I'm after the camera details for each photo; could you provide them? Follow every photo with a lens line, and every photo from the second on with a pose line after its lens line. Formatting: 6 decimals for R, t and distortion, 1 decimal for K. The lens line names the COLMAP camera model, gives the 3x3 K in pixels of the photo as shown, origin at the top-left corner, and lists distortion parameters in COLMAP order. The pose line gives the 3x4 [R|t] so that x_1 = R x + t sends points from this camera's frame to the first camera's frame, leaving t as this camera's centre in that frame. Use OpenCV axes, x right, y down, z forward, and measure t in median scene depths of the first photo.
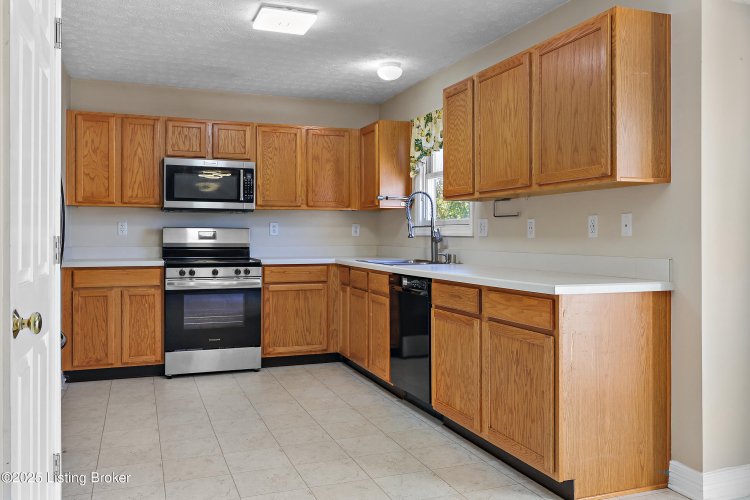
lens RADIAL K [[631.7, 0, 374.3], [0, 631.7, 239.2], [0, 0, 1]] dist [-0.002352, -0.000881]
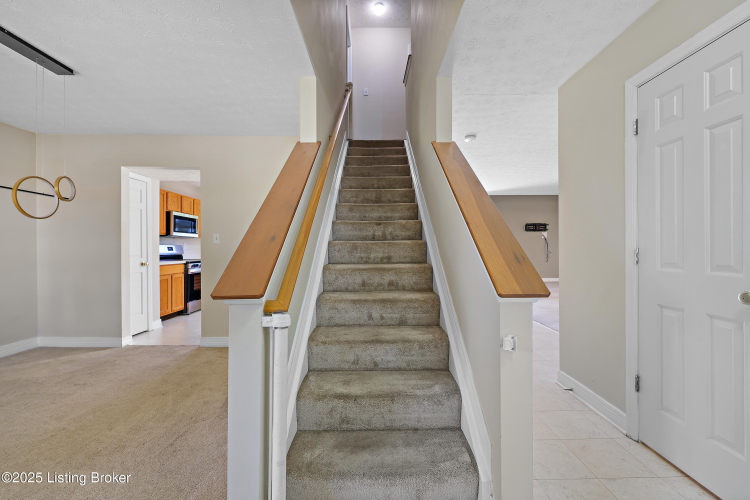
lens RADIAL K [[303.4, 0, 375.0], [0, 303.4, 250.0], [0, 0, 1]] dist [0.001862, 0.000509]
pose [[0.335634, -0.008053, 0.941958, -1.087981], [0.005145, 0.999964, 0.006716, -0.006026], [-0.941978, 0.002592, 0.335664, 0.047604]]
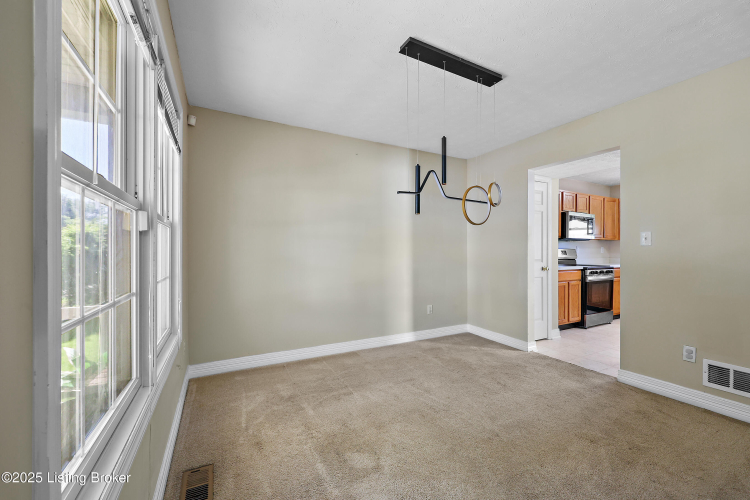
lens RADIAL K [[299.2, 0, 375.0], [0, 299.2, 250.0], [0, 0, 1]] dist [-0.000613, -0.000026]
pose [[0.992147, 0.001295, 0.125074, -1.057809], [-0.000214, 0.999962, -0.008660, -0.006599], [-0.125080, 0.008565, 0.992110, 0.193449]]
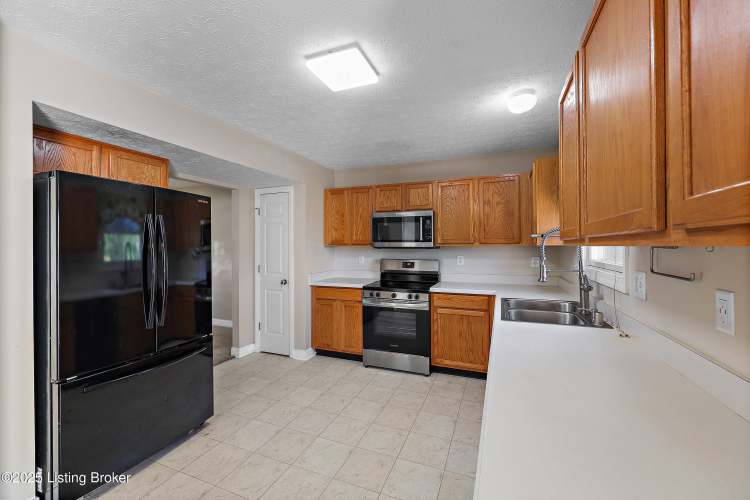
lens RADIAL K [[304.6, 0, 376.2], [0, 304.6, 245.9], [0, 0, 1]] dist [0.000576, 0.000103]
pose [[0.735805, -0.005170, -0.677174, 0.161854], [0.001389, 0.999980, -0.006125, -0.050187], [0.677192, 0.003566, 0.735798, 0.505459]]
